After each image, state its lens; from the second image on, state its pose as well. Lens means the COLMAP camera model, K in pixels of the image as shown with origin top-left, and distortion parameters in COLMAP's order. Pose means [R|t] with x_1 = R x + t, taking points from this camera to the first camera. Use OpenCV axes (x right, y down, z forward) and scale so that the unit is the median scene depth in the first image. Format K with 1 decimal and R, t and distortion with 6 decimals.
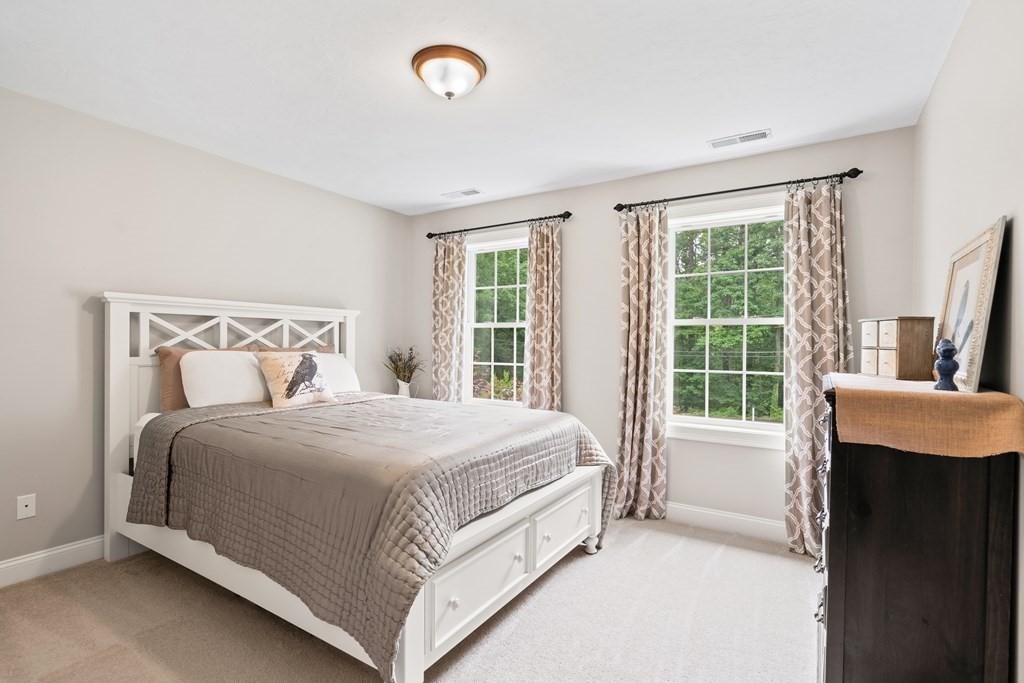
lens RADIAL K [[487.7, 0, 512.0], [0, 487.7, 341.5], [0, 0, 1]] dist [0.000797, 0.000067]
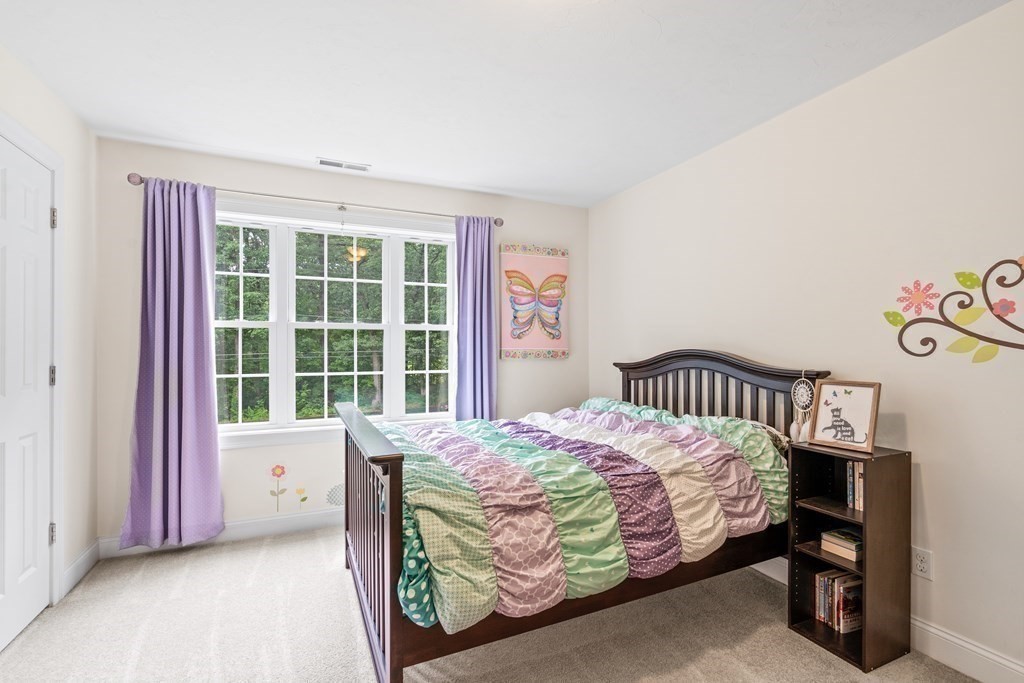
lens RADIAL K [[467.9, 0, 512.0], [0, 467.9, 341.5], [0, 0, 1]] dist [-0.000064, 0.000103]
pose [[0.559232, 0.004200, 0.829000, -0.194881], [0.000660, 0.999985, -0.005511, -0.001029], [-0.829011, 0.003629, 0.559221, 0.122948]]
